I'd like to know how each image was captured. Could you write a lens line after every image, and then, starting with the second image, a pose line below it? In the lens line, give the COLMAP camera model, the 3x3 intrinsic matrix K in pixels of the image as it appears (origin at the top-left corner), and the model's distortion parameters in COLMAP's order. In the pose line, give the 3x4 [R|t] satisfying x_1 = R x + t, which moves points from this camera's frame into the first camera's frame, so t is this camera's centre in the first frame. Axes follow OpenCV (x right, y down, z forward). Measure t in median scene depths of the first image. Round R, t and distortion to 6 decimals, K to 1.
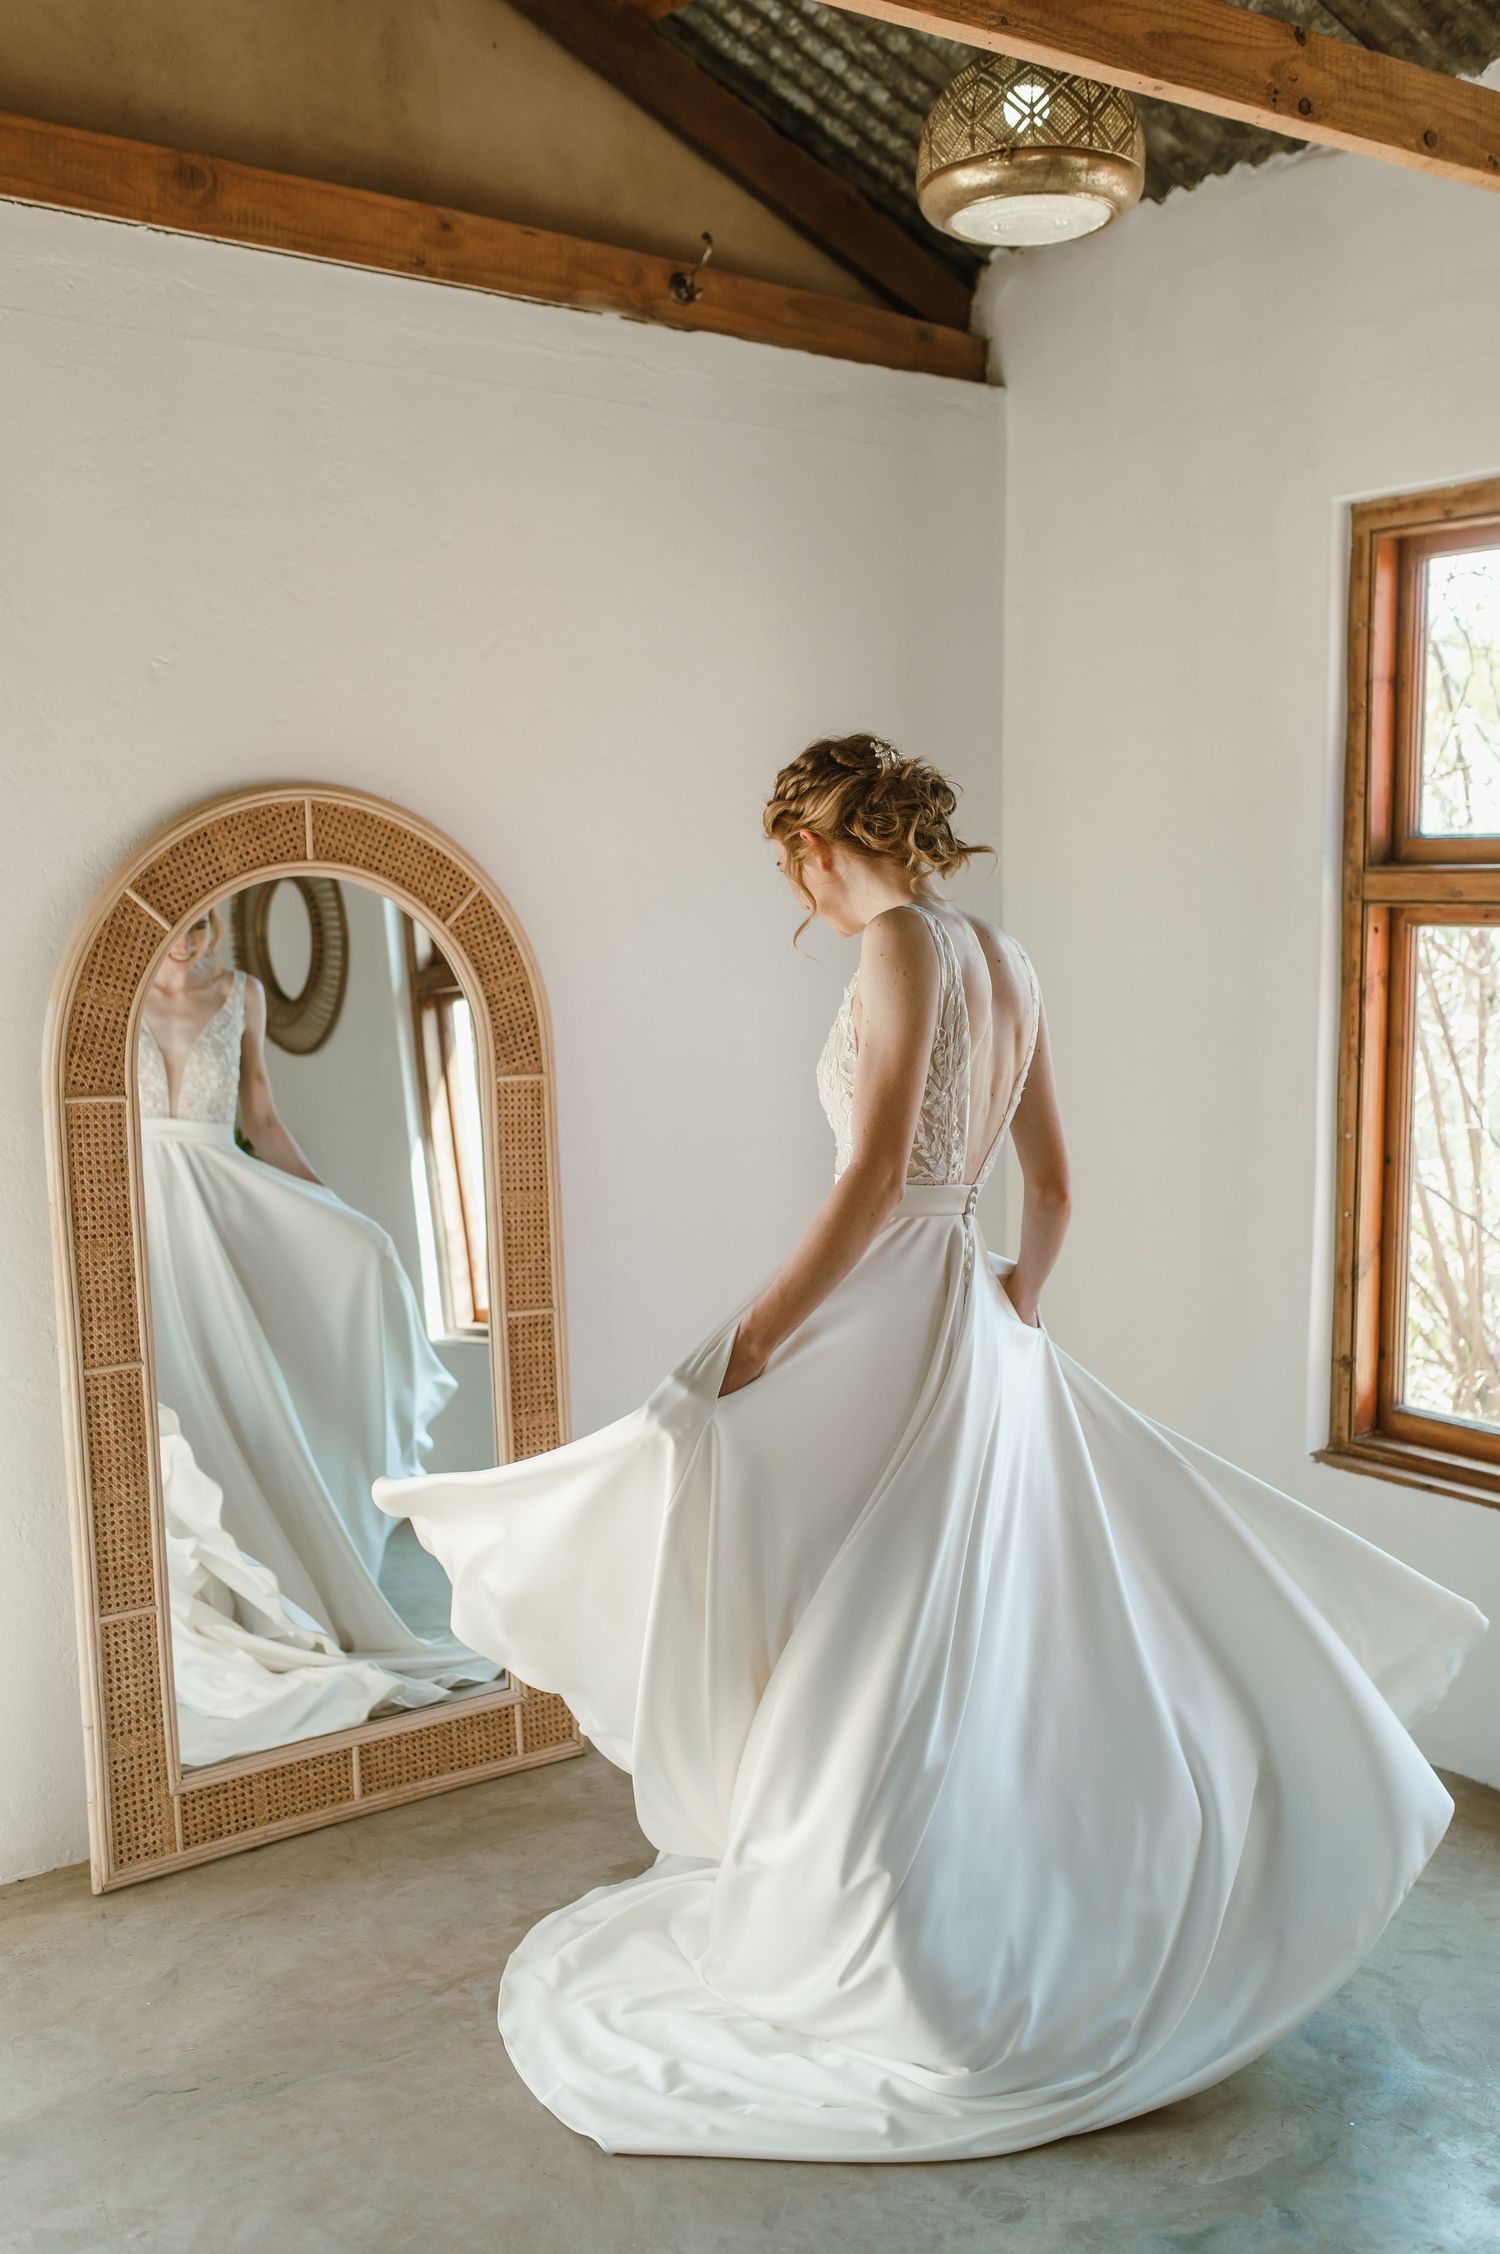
lens RADIAL K [[2383.9, 0, 760.2], [0, 2383.9, 1154.9], [0, 0, 1]] dist [0.001324, 0.178734]
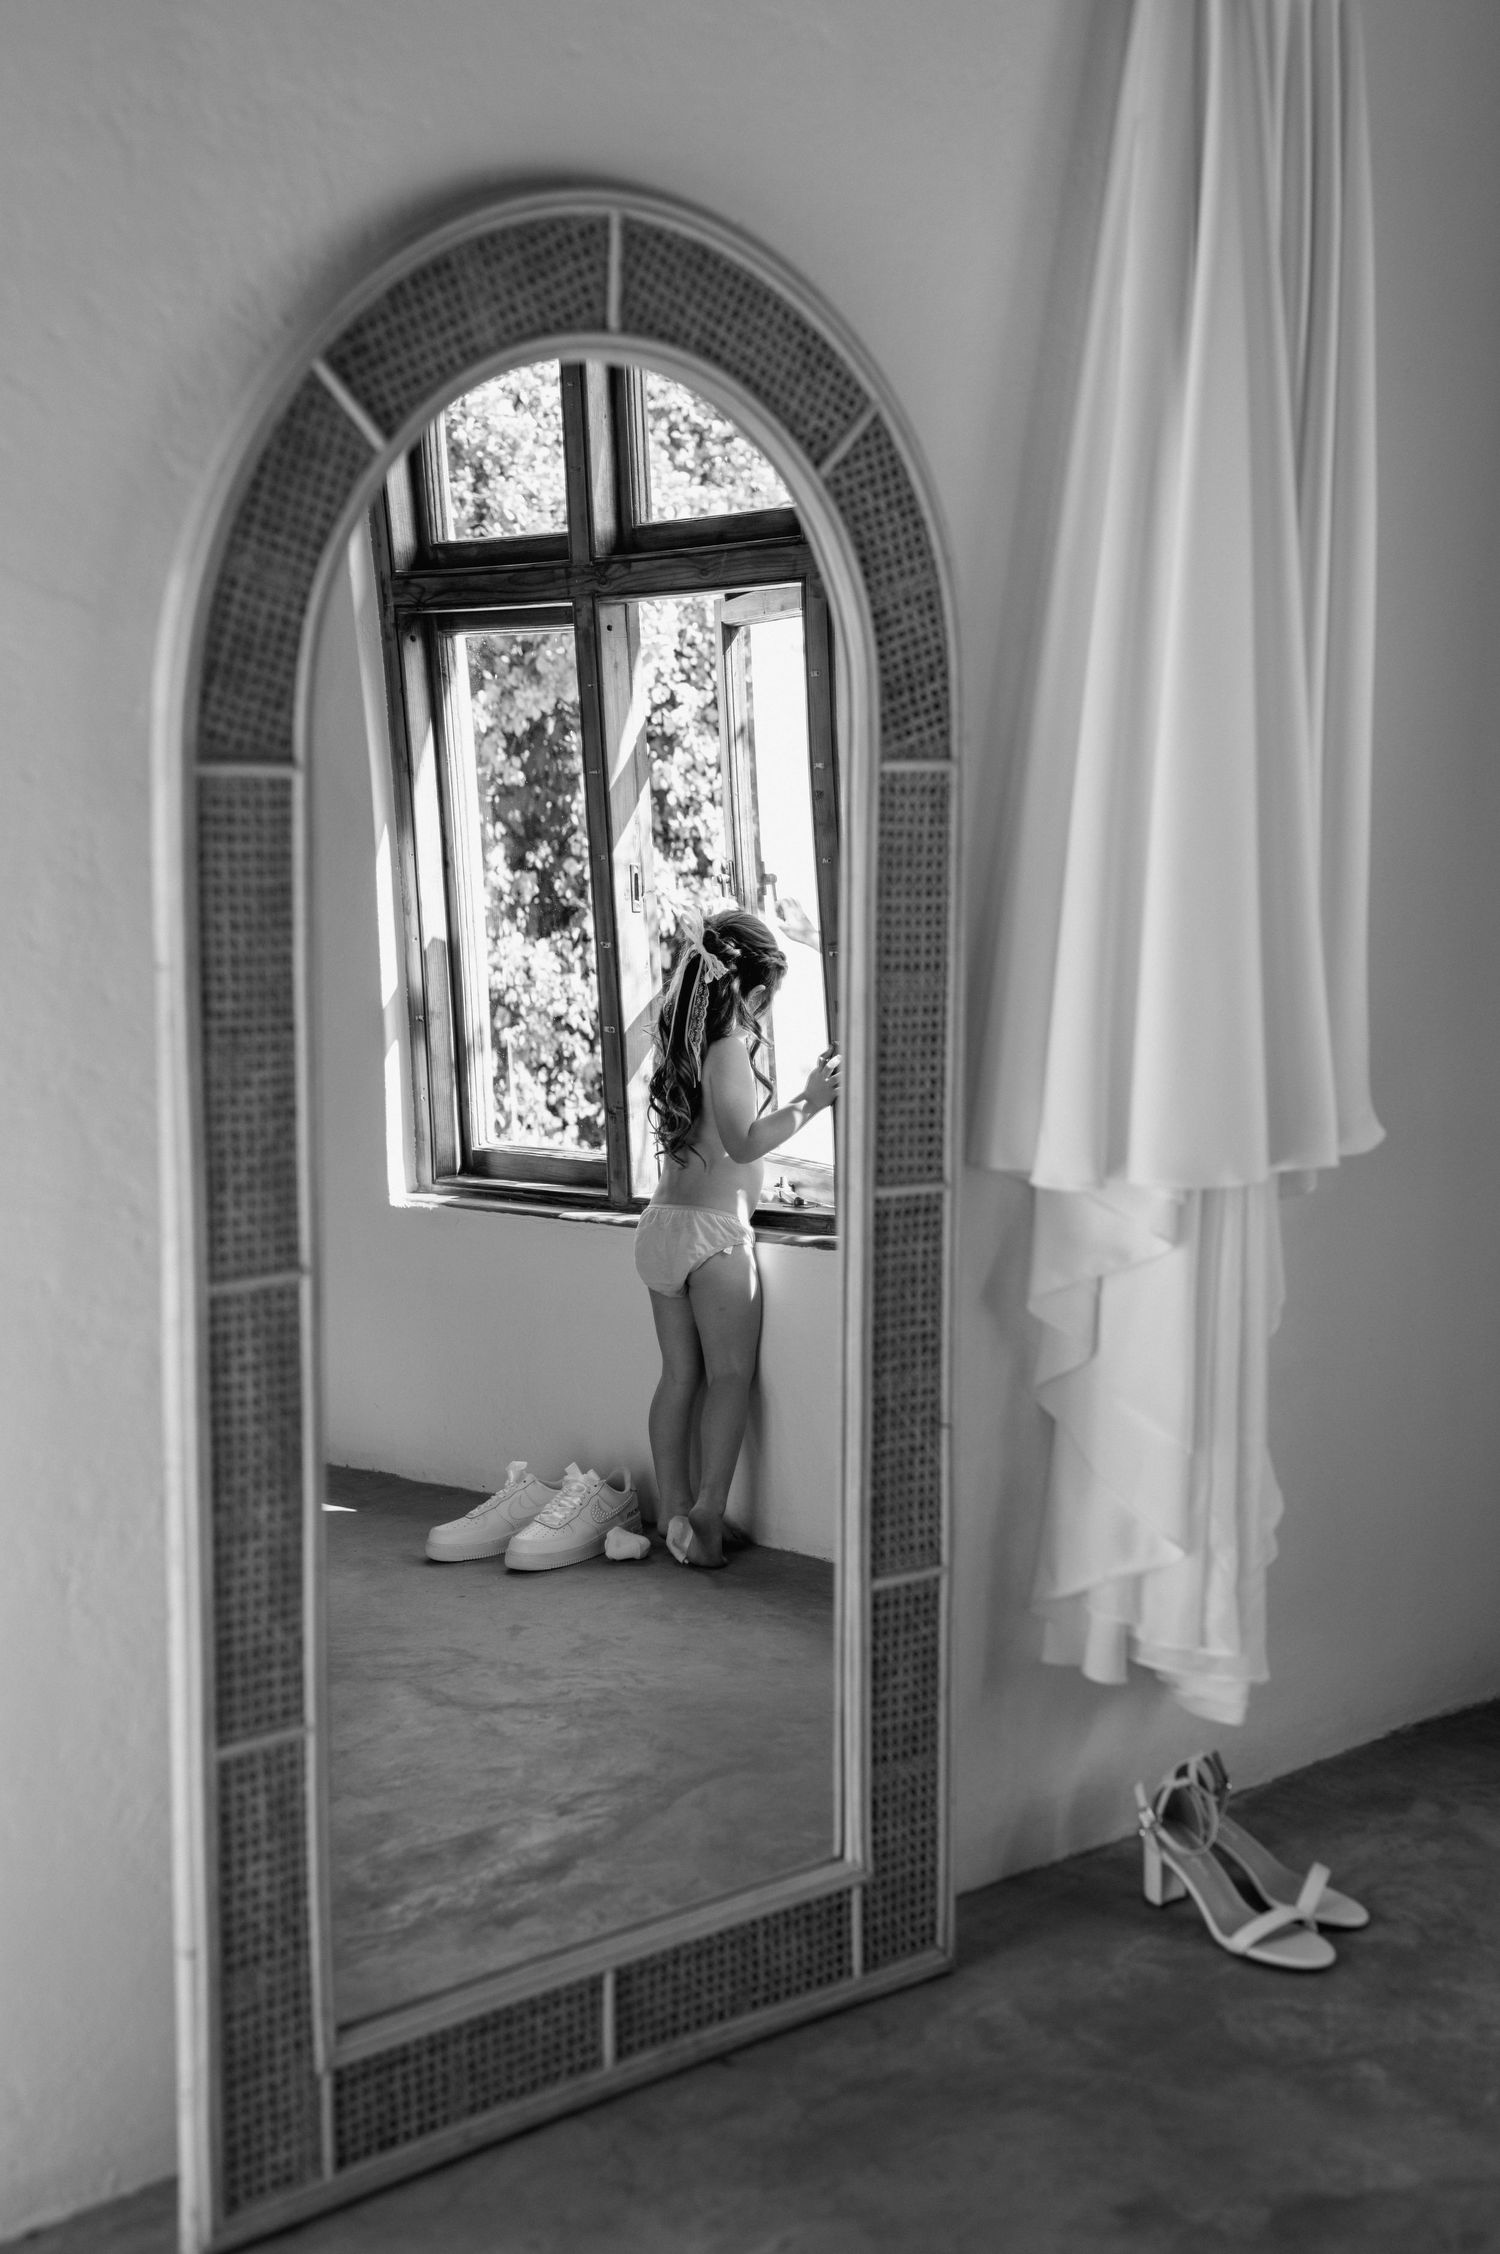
lens RADIAL K [[3398.1, 0, 750.0], [0, 3398.1, 1127.0], [0, 0, 1]] dist [0.200765, -0.552405]
pose [[0.994289, 0.031603, 0.101938, -0.236006], [-0.037812, 0.997508, 0.059563, 0.005994], [-0.099801, -0.063078, 0.993006, 0.236188]]
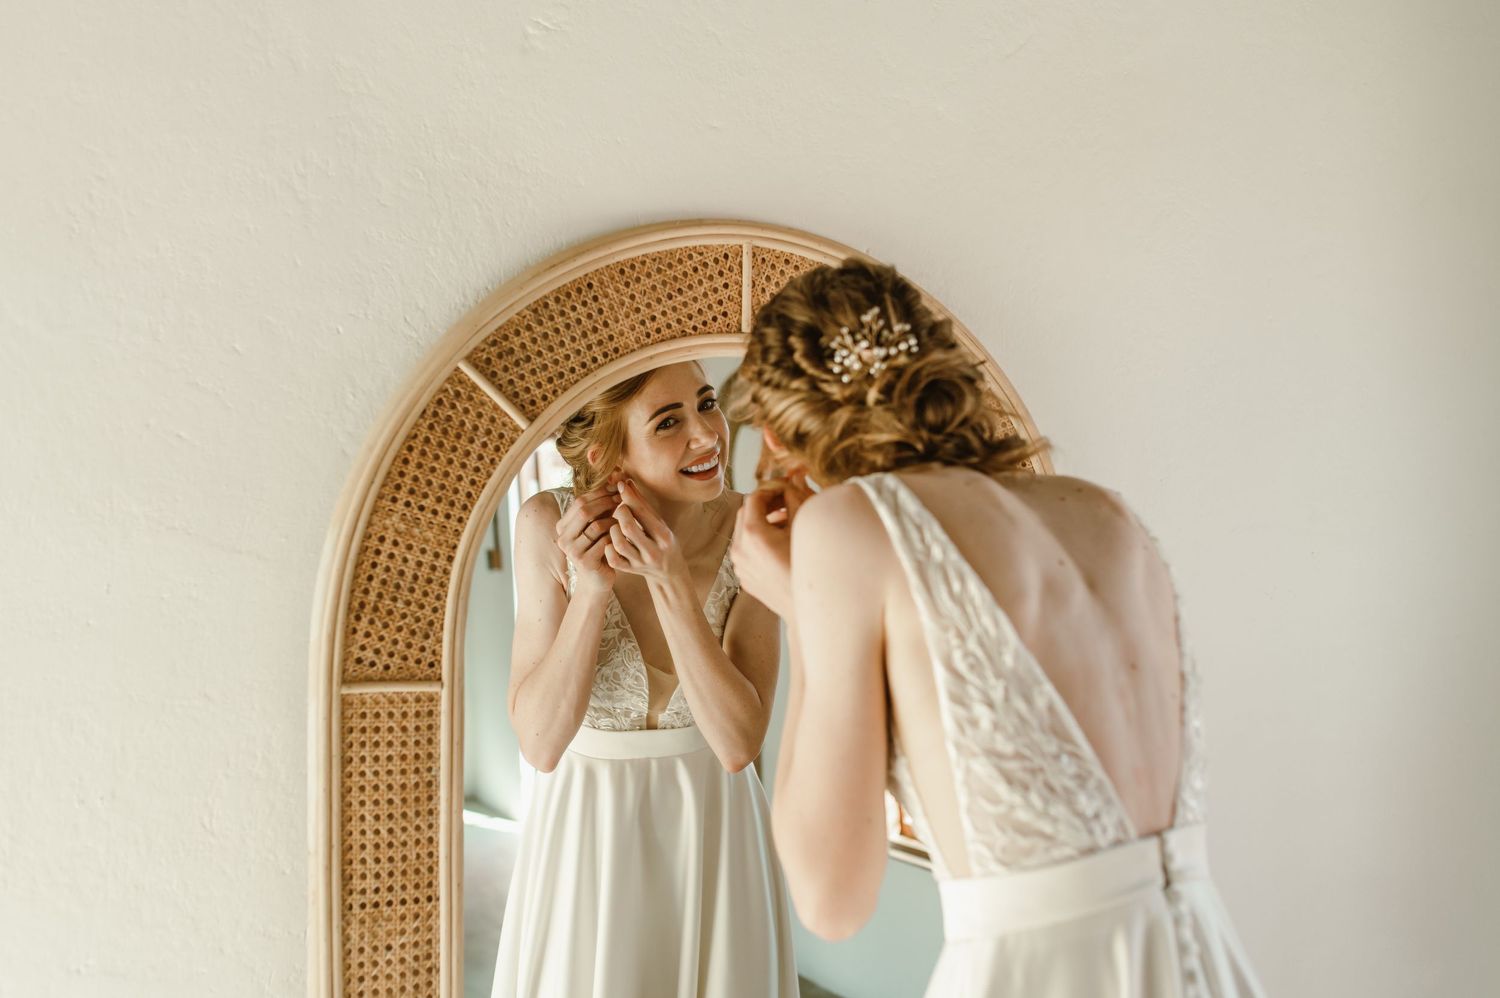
lens RADIAL K [[1465.7, 0, 750.0], [0, 1465.7, 499.0], [0, 0, 1]] dist [0.025026, 0.006668]
pose [[0.977811, 0.038069, -0.206001, -0.103215], [-0.052980, 0.996321, -0.067360, -0.050652], [0.202678, 0.076779, 0.976231, 0.614995]]
